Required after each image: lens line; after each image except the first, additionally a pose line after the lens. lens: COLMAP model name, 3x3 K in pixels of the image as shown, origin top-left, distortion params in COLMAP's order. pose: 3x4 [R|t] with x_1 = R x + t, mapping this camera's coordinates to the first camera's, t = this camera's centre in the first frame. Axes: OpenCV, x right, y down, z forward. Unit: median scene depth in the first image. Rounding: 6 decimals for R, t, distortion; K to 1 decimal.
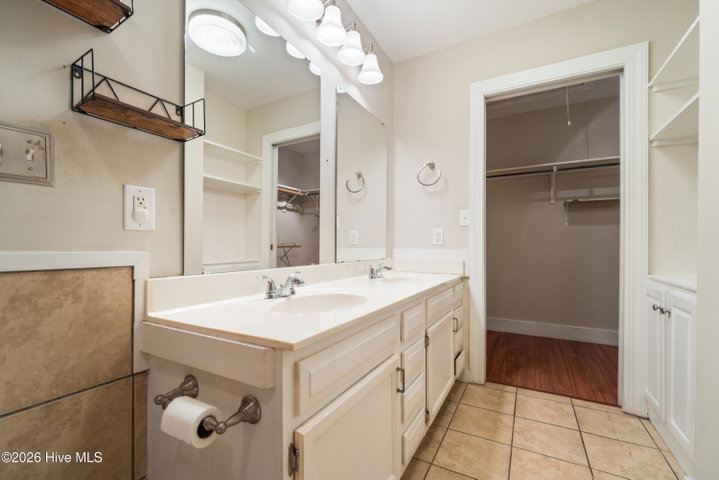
lens RADIAL K [[300.7, 0, 360.2], [0, 300.7, 243.8], [0, 0, 1]] dist [0.001640, -0.000194]
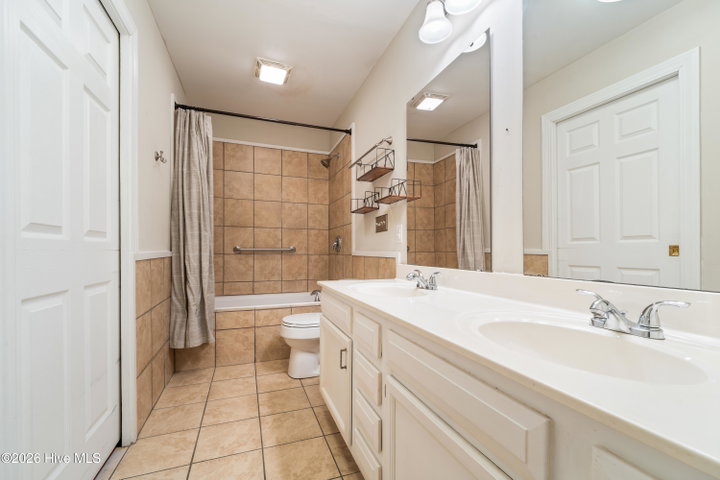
lens RADIAL K [[301.1, 0, 360.7], [0, 301.1, 243.8], [0, 0, 1]] dist [0.001640, -0.000194]
pose [[-0.644706, -0.016488, -0.764253, 1.078593], [0.007840, 0.999572, -0.028179, 0.021347], [0.764391, -0.024159, -0.644301, 1.933852]]
